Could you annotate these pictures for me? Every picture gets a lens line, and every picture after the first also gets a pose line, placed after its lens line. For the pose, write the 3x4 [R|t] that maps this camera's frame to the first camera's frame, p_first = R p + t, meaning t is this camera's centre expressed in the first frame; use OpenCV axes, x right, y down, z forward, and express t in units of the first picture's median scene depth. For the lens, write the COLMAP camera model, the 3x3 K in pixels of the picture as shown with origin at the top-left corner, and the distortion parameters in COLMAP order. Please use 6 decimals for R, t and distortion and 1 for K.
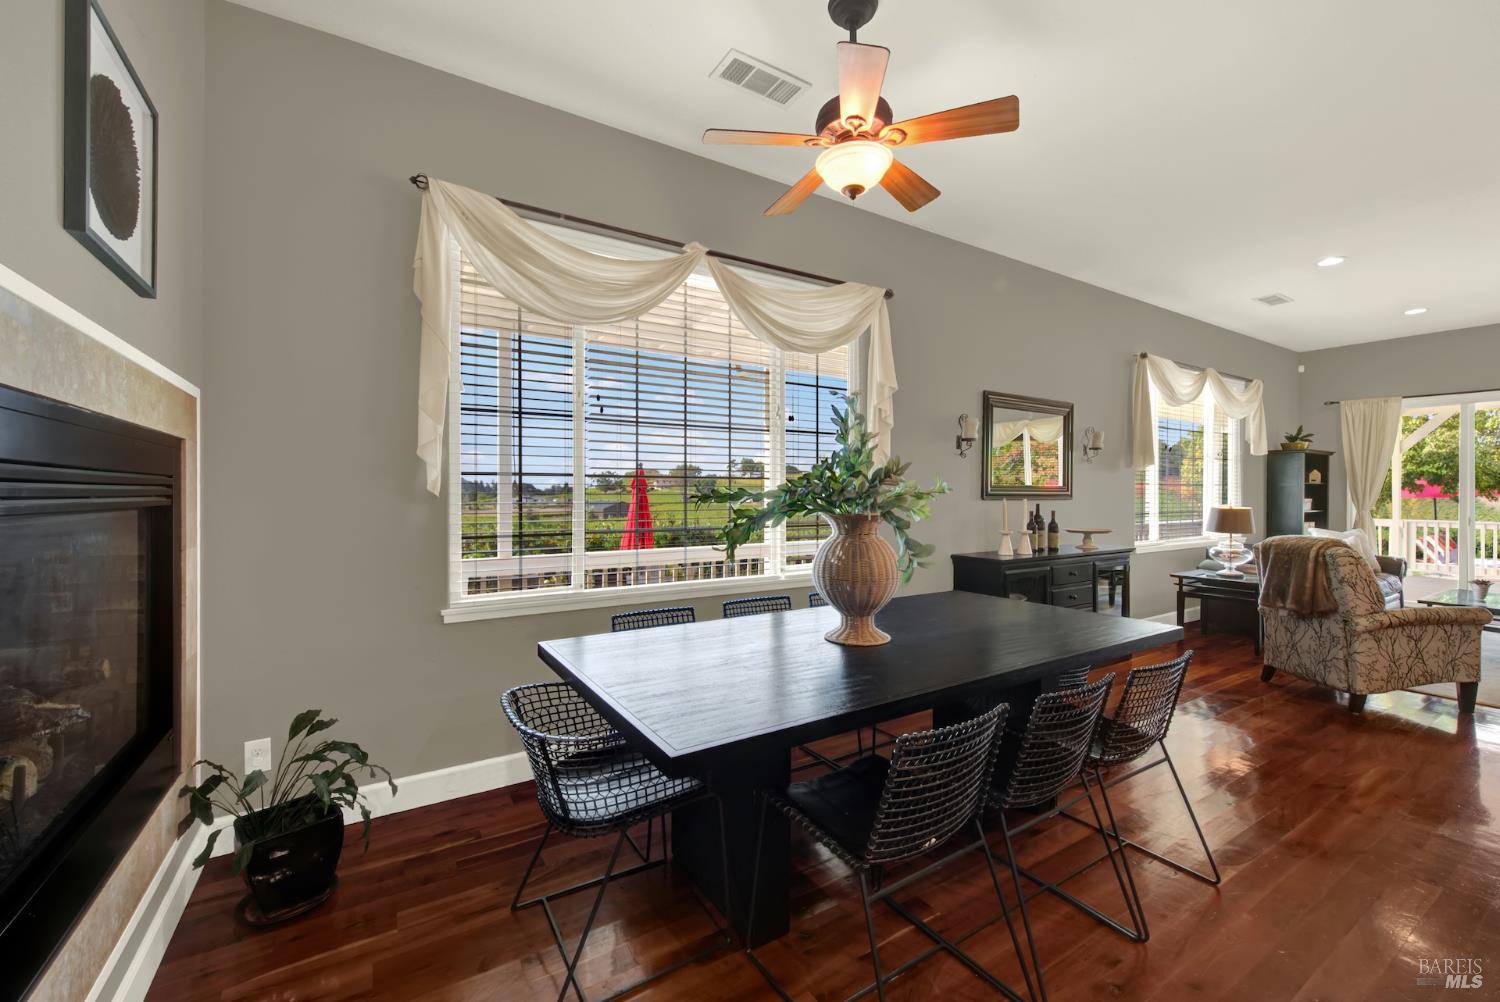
lens RADIAL K [[608.4, 0, 750.3], [0, 608.4, 496.0], [0, 0, 1]] dist [0.000972, -0.001002]
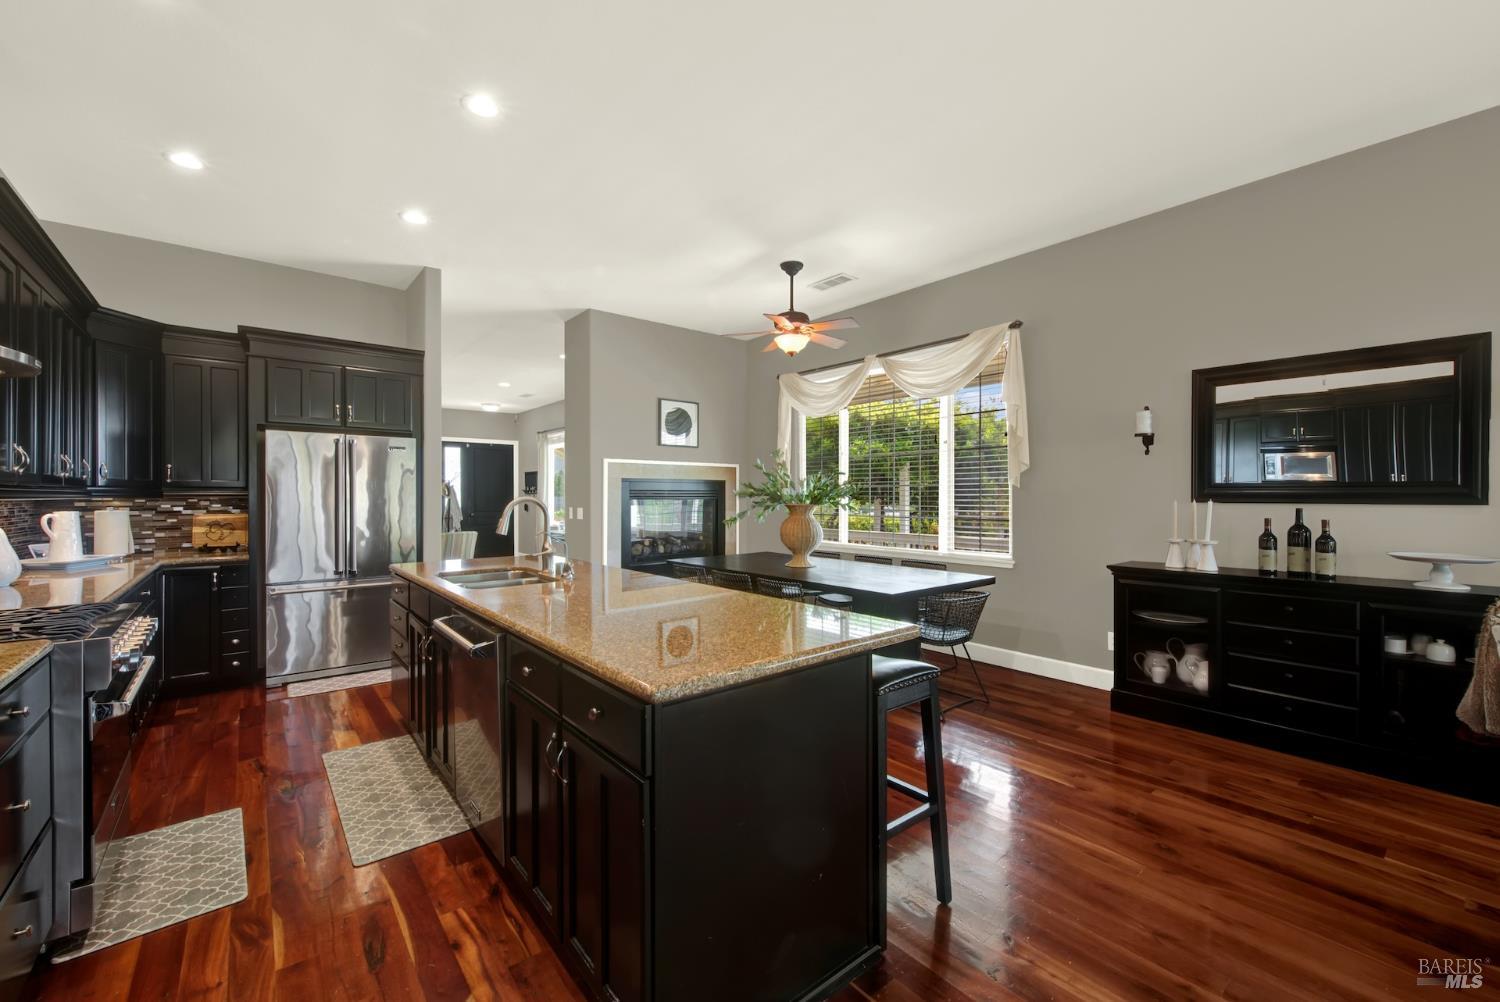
lens RADIAL K [[608.4, 0, 747.6], [0, 608.4, 496.9], [0, 0, 1]] dist [0.000972, -0.001002]
pose [[0.131009, 0.000308, -0.991381, 1.369364], [-0.004763, 0.999989, -0.000319, 0.002951], [0.991370, 0.004764, 0.131009, 0.347645]]
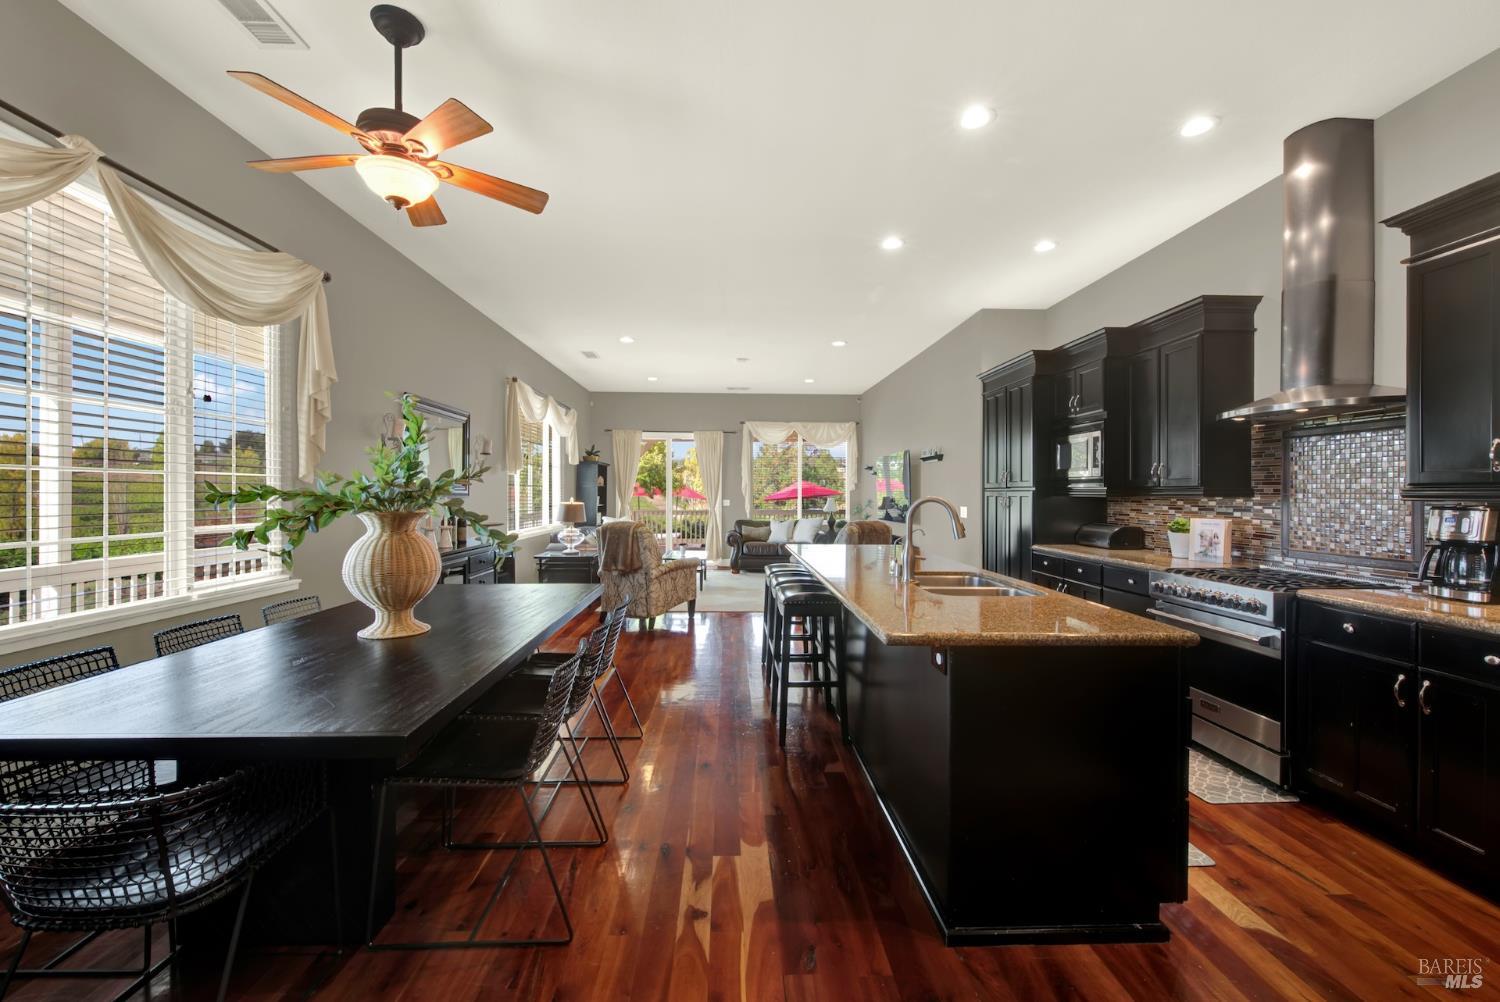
lens RADIAL K [[608.4, 0, 746.7], [0, 608.4, 491.4], [0, 0, 1]] dist [0.000972, -0.001002]
pose [[0.501856, 0.003408, 0.864945, -0.263968], [0.001663, 0.999987, -0.004905, 0.000428], [-0.864950, 0.003900, 0.501843, -0.023275]]
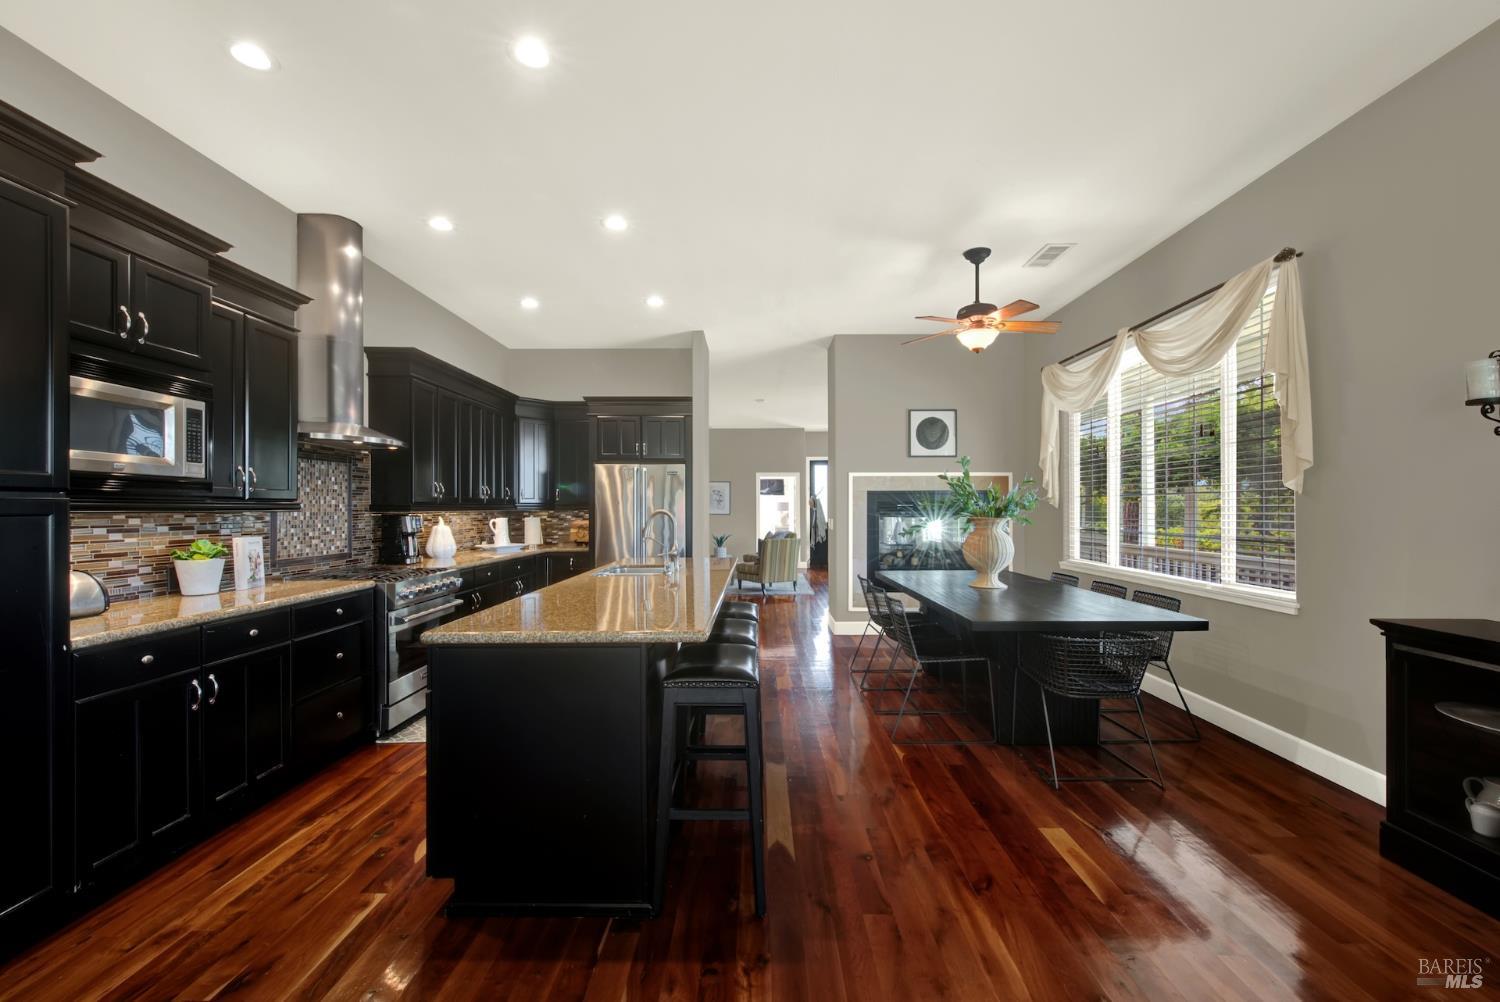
lens RADIAL K [[608.4, 0, 750.0], [0, 608.4, 507.3], [0, 0, 1]] dist [0.000972, -0.001002]
pose [[-0.537914, -0.000044, -0.843000, 1.320206], [-0.001674, 0.999998, 0.001016, -0.001574], [0.842998, 0.001958, -0.537913, 0.868614]]
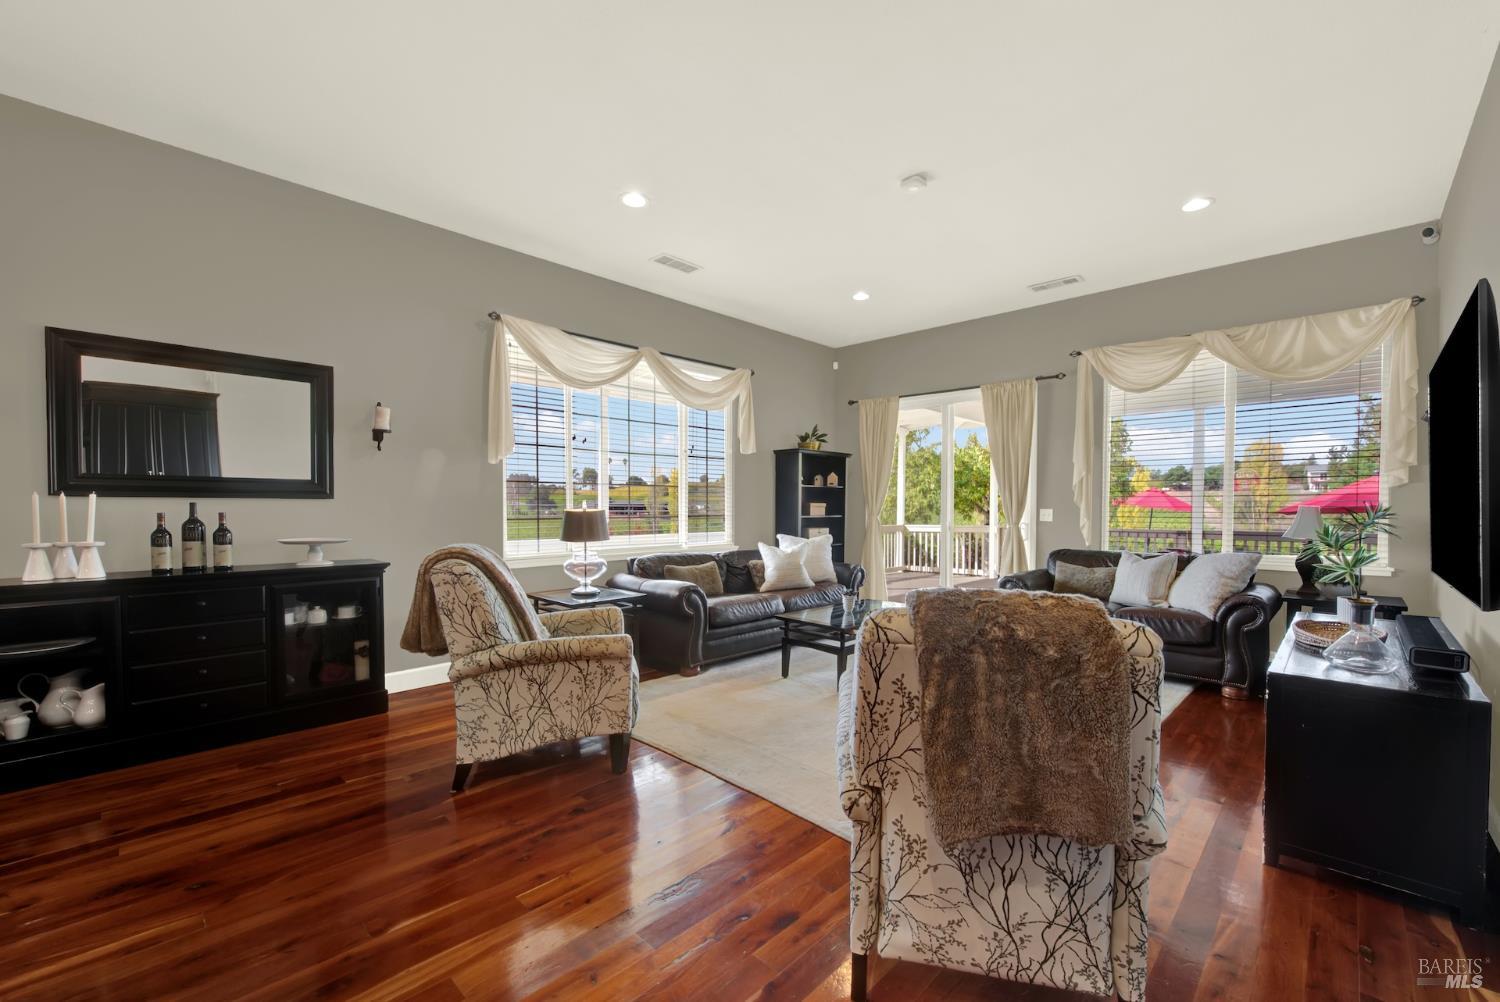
lens RADIAL K [[608.4, 0, 758.3], [0, 608.4, 513.9], [0, 0, 1]] dist [0.000972, -0.001002]
pose [[0.970857, -0.003091, 0.239638, 1.171587], [0.001031, 0.999961, 0.008720, 0.025462], [-0.239655, -0.008218, 0.970823, 0.223659]]
